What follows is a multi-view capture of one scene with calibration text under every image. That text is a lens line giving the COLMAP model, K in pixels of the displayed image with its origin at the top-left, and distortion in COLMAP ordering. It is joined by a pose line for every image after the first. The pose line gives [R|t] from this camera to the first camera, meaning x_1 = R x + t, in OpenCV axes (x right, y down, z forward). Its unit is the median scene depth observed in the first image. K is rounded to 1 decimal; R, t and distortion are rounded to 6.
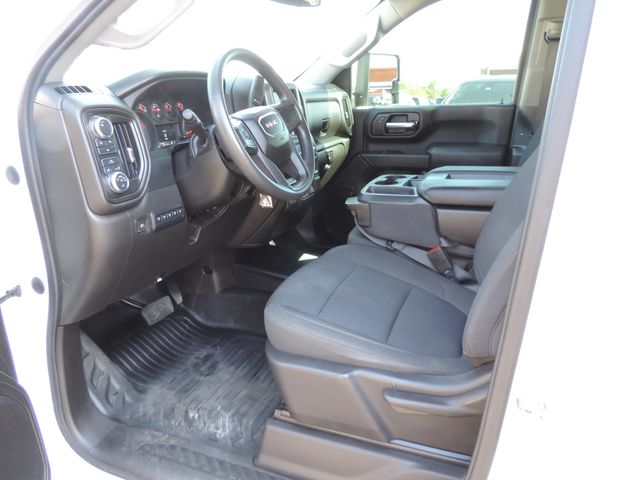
lens RADIAL K [[459.8, 0, 320.0], [0, 459.8, 240.0], [0, 0, 1]] dist [-0.020203, -0.001892]
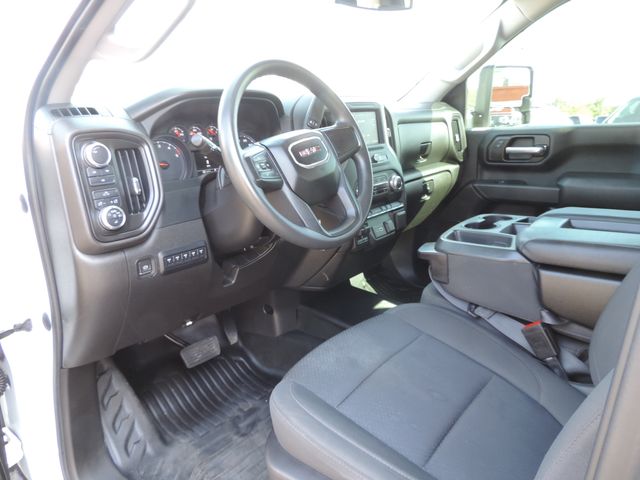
lens RADIAL K [[459.8, 0, 320.0], [0, 459.8, 240.0], [0, 0, 1]] dist [-0.020203, -0.001892]
pose [[0.953335, 0.069418, -0.293825, 0.131922], [-0.081033, 0.996331, -0.027528, -0.065701], [0.290836, 0.050053, 0.955463, 0.208154]]
